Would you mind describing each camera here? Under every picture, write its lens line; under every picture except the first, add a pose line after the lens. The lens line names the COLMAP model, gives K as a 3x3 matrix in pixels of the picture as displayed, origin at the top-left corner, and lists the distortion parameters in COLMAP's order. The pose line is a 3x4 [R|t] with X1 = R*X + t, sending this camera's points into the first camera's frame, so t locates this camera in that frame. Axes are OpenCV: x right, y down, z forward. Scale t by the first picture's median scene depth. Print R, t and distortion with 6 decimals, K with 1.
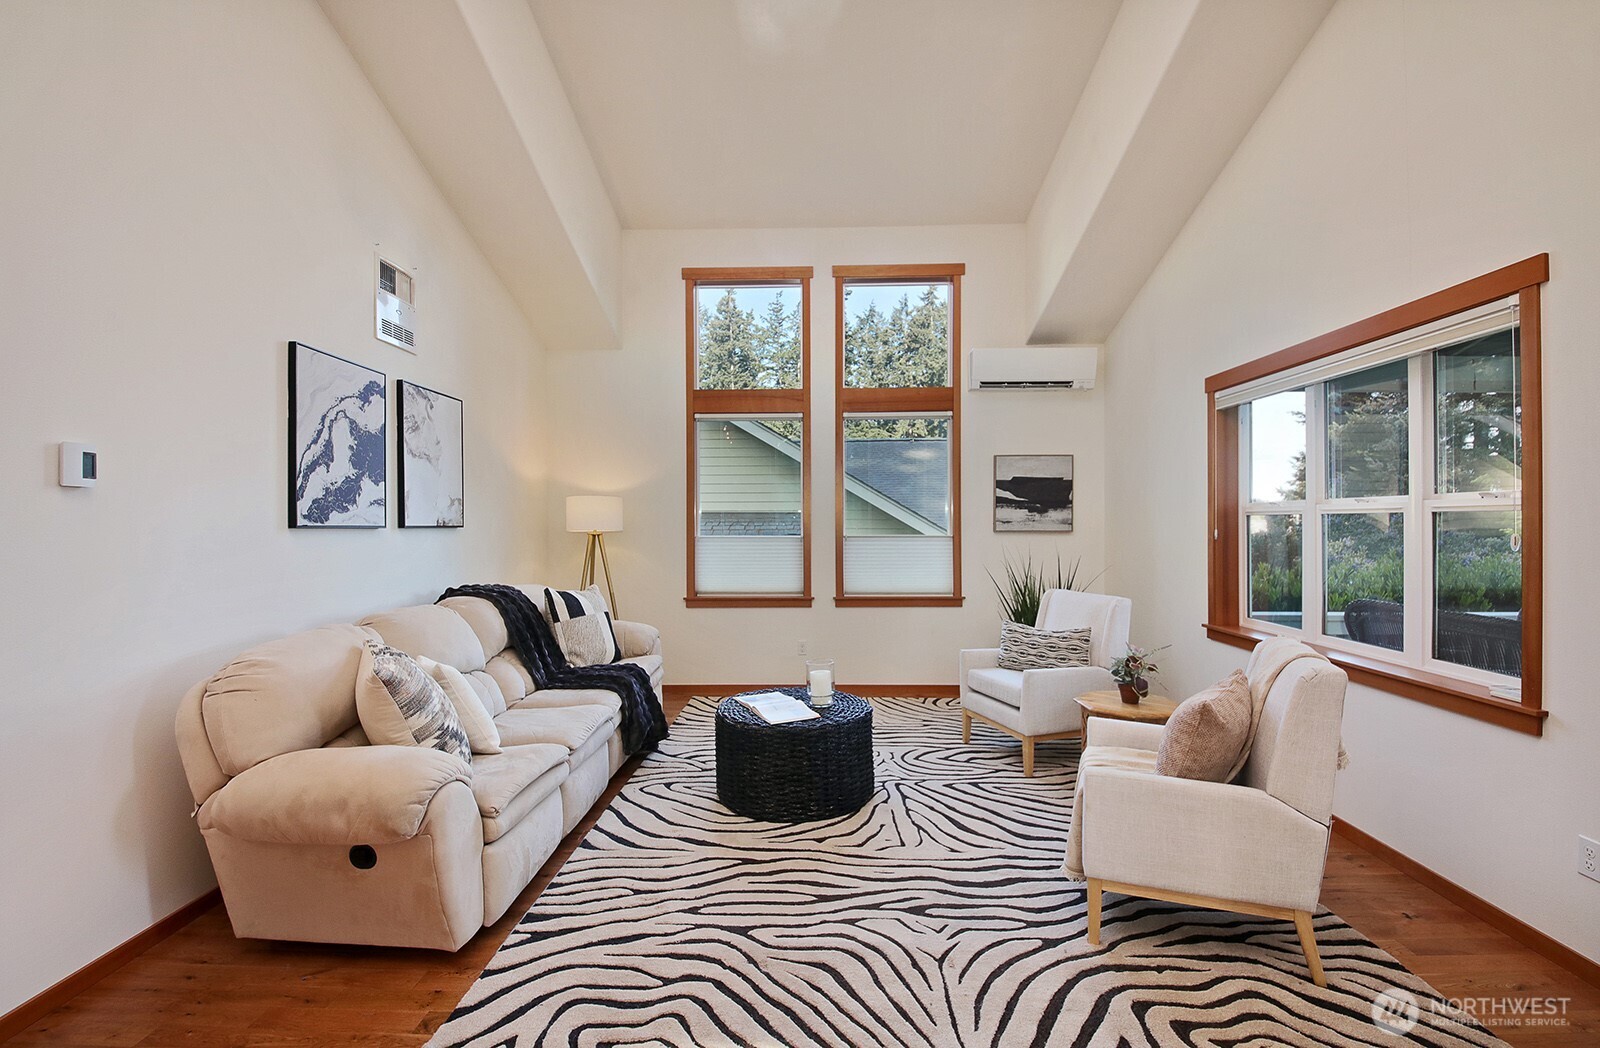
lens RADIAL K [[706.3, 0, 805.0], [0, 706.3, 517.7], [0, 0, 1]] dist [0.041271, -0.002432]
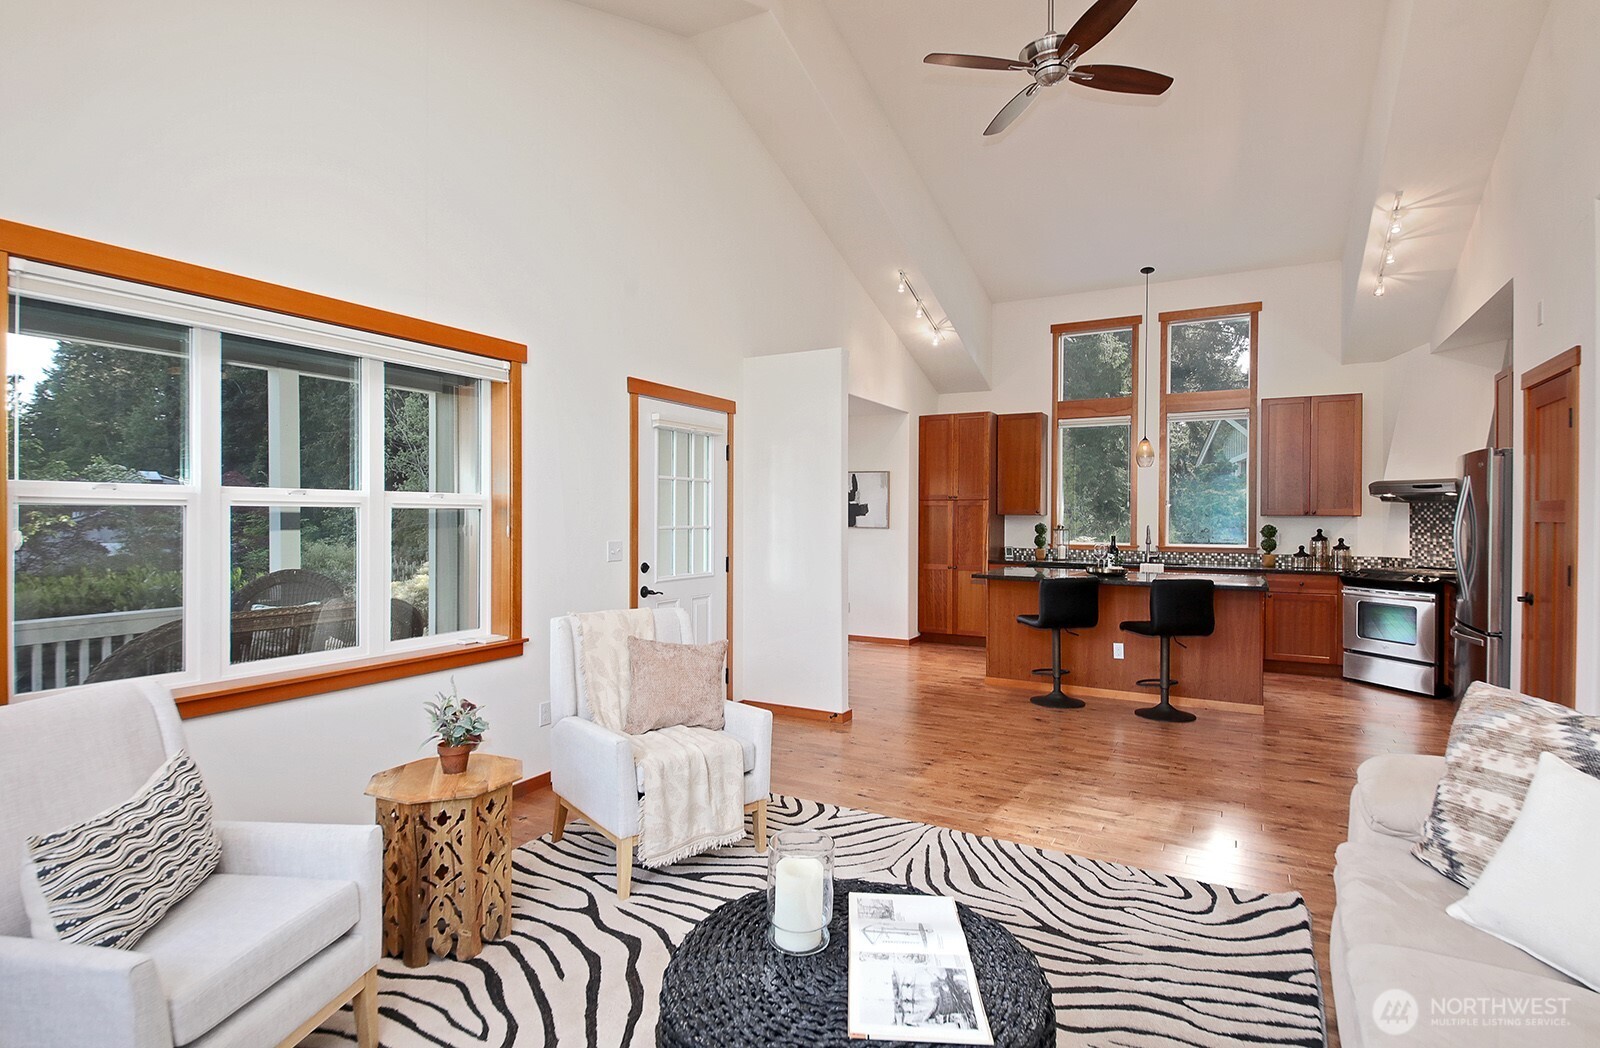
lens RADIAL K [[804.7, 0, 802.9], [0, 804.7, 522.1], [0, 0, 1]] dist [-0.002265, -0.001217]
pose [[-0.886440, -0.000602, 0.462843, -0.187206], [-0.000836, 1.000000, -0.000301, 0.009424], [-0.462842, -0.000654, -0.886440, 1.323915]]
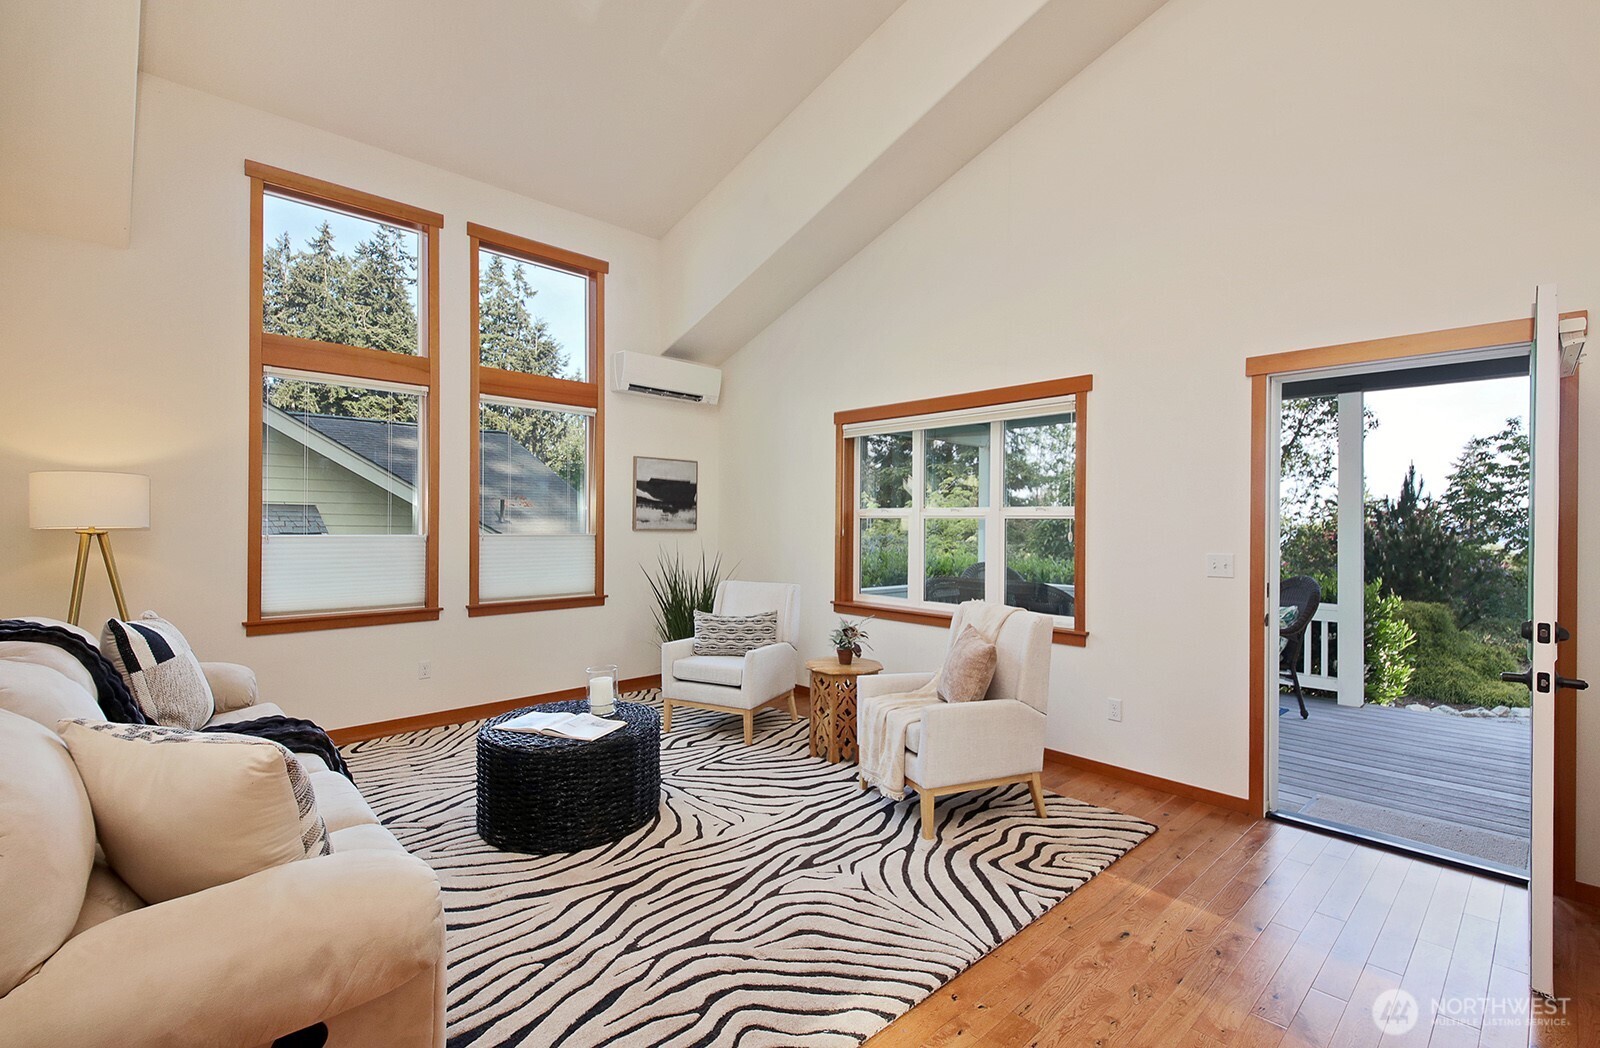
lens RADIAL K [[706.3, 0, 799.7], [0, 706.3, 519.3], [0, 0, 1]] dist [0.041271, -0.002432]
pose [[0.714593, 0.011393, 0.699447, -0.420514], [-0.015473, 0.999880, -0.000479, 0.001202], [-0.699369, -0.010481, 0.714684, 0.134197]]
